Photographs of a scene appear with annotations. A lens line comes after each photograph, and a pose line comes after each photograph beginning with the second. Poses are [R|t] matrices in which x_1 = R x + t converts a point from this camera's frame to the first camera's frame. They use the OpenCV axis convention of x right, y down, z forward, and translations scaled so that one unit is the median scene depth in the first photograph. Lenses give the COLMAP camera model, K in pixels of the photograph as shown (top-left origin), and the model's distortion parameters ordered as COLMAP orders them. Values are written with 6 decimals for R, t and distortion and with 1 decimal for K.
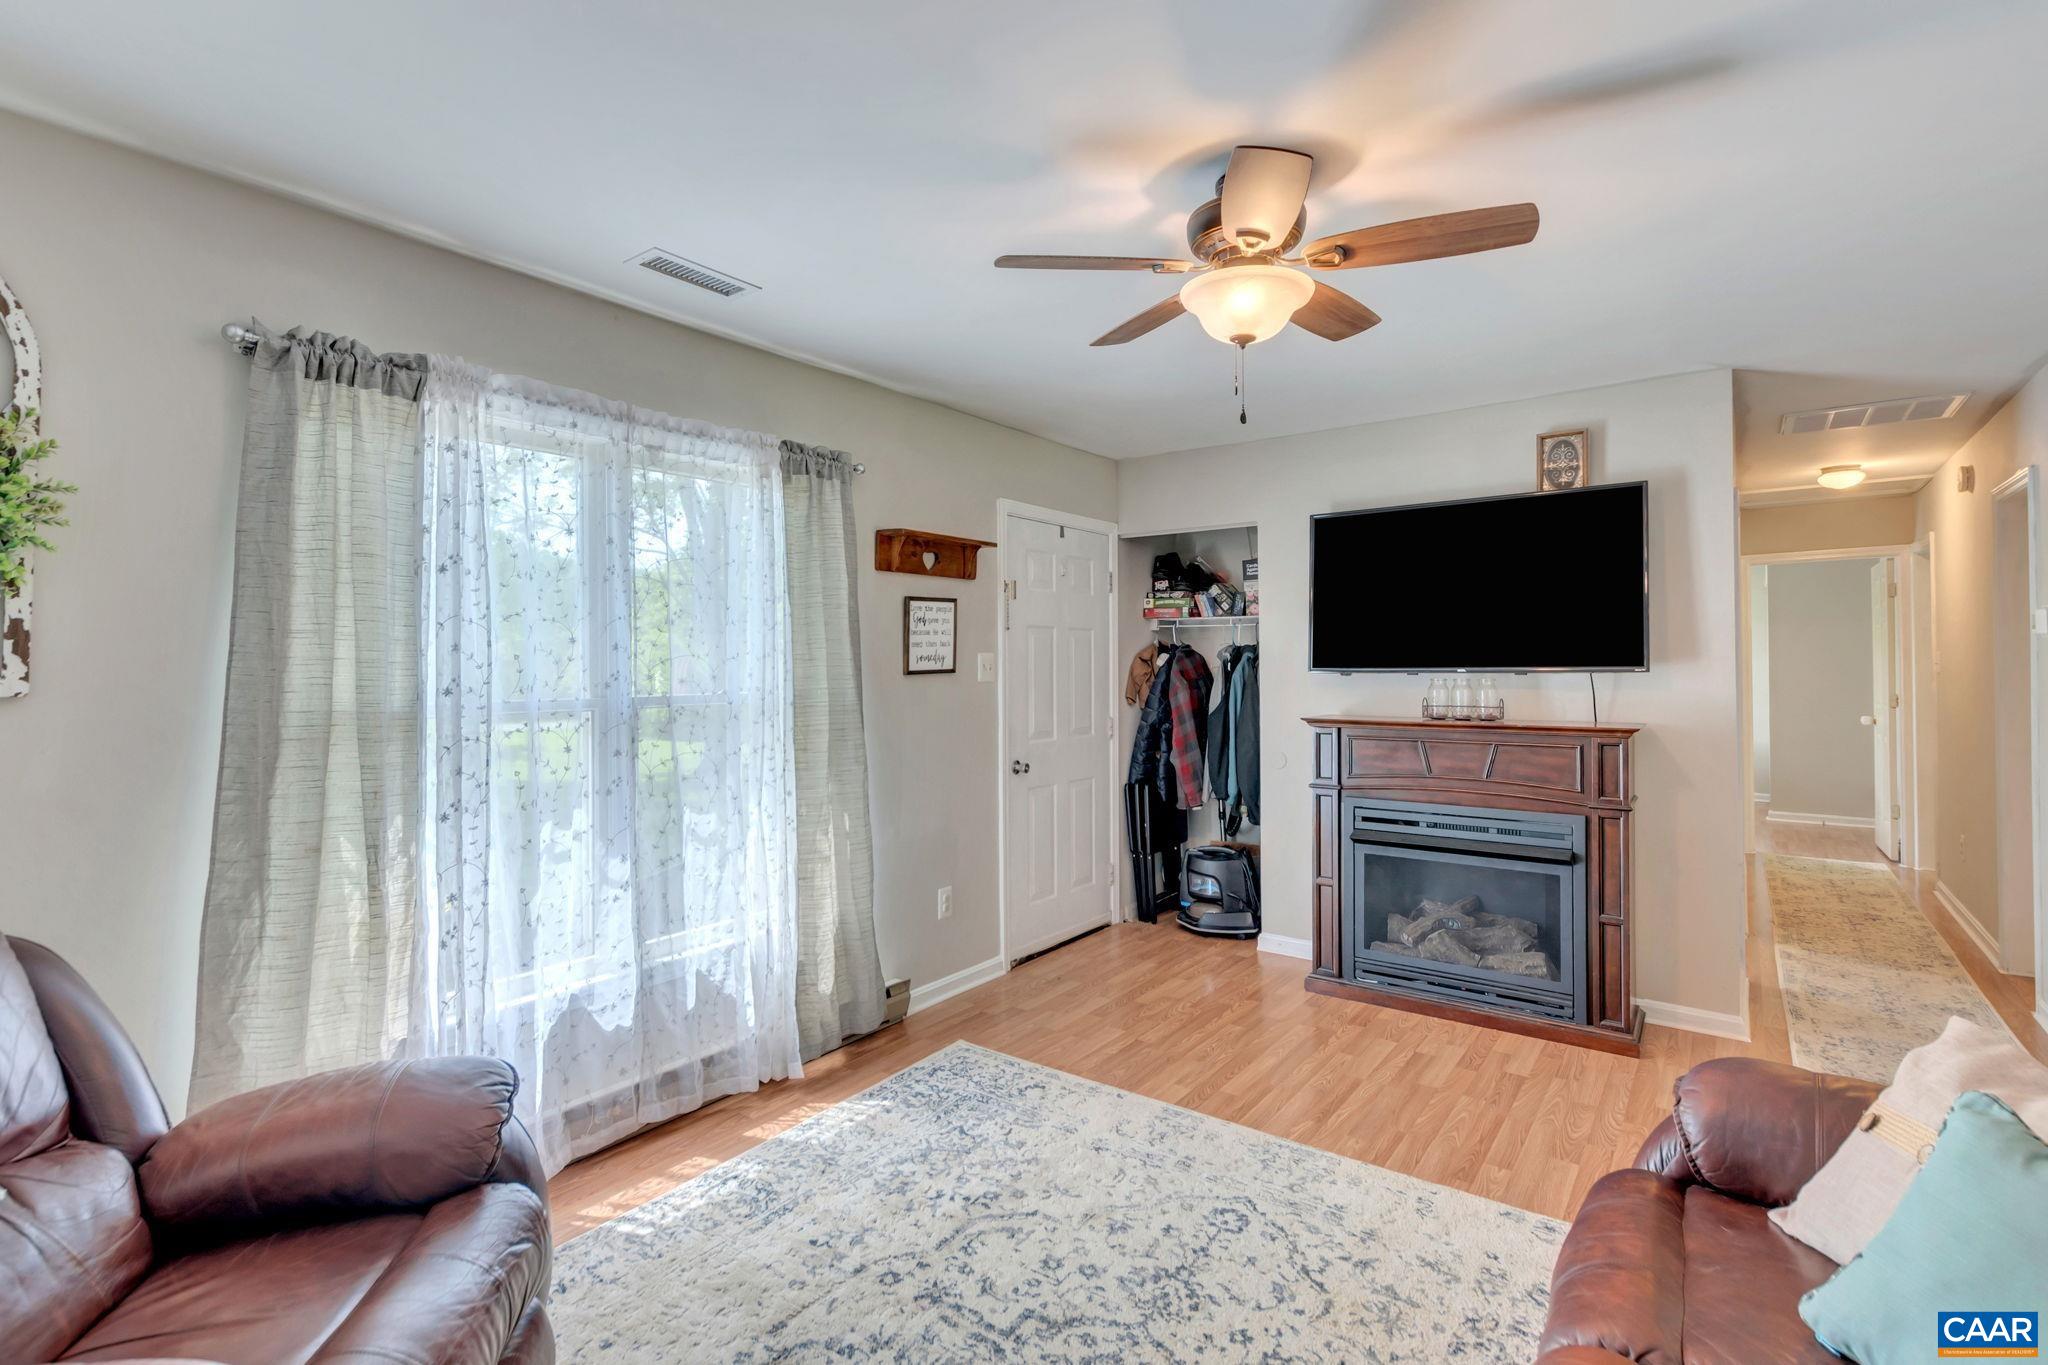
lens RADIAL K [[941.1, 0, 926.0], [0, 941.1, 667.0], [0, 0, 1]] dist [0.002000, 0.000121]
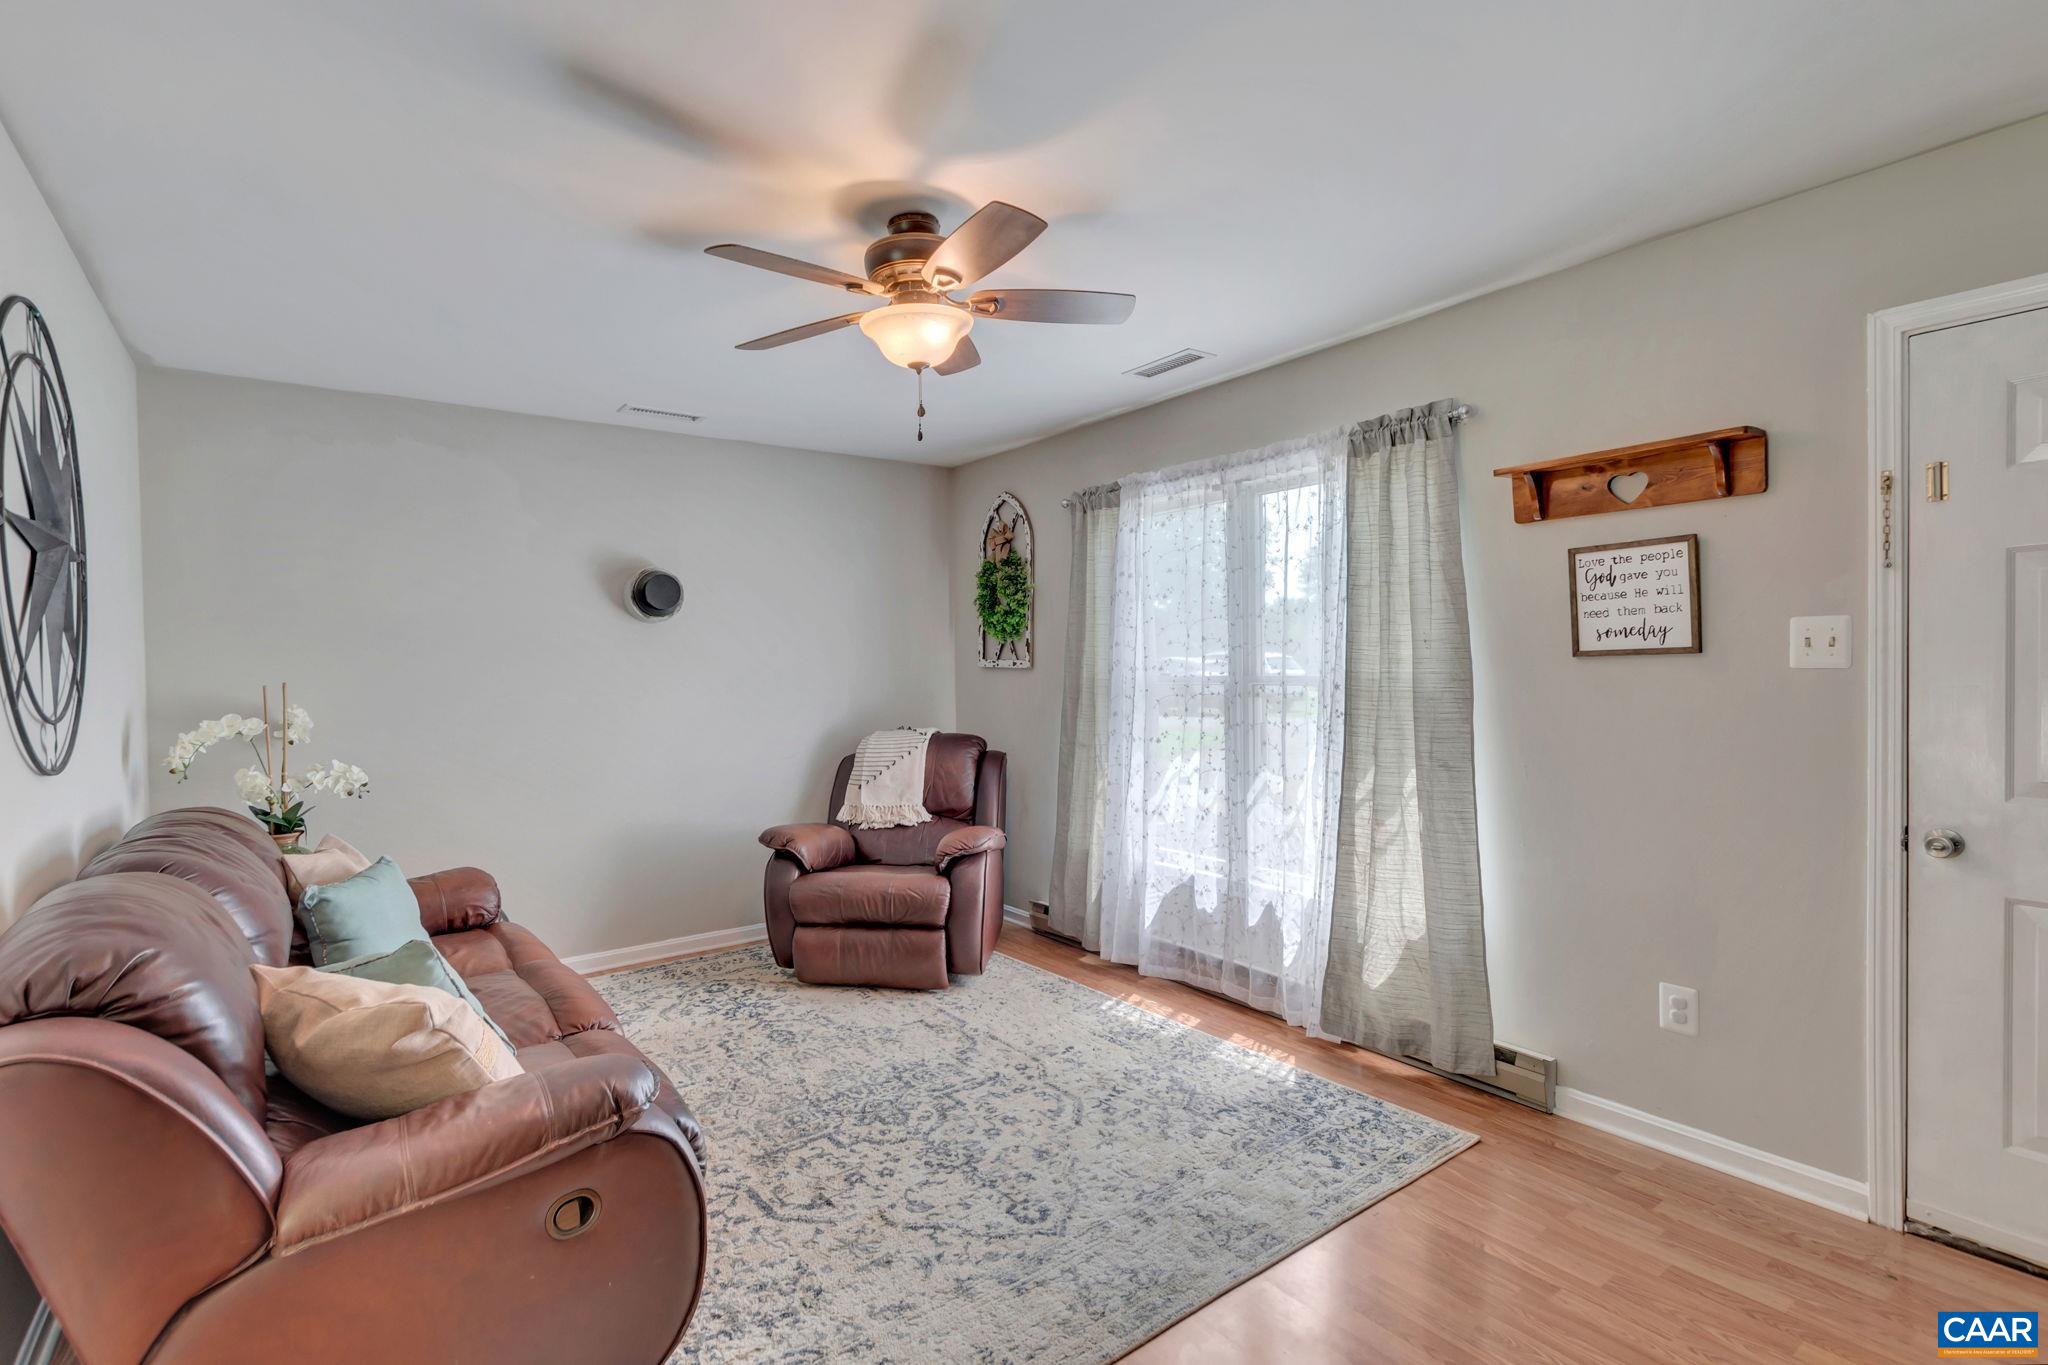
lens RADIAL K [[923.5, 0, 1024.0], [0, 923.5, 682.5], [0, 0, 1]] dist [0.001758, 0.000121]
pose [[-0.197441, 0.026661, -0.979952, 1.023696], [0.012835, 0.999615, 0.024610, 0.006598], [0.980231, -0.007719, -0.197707, 0.969472]]
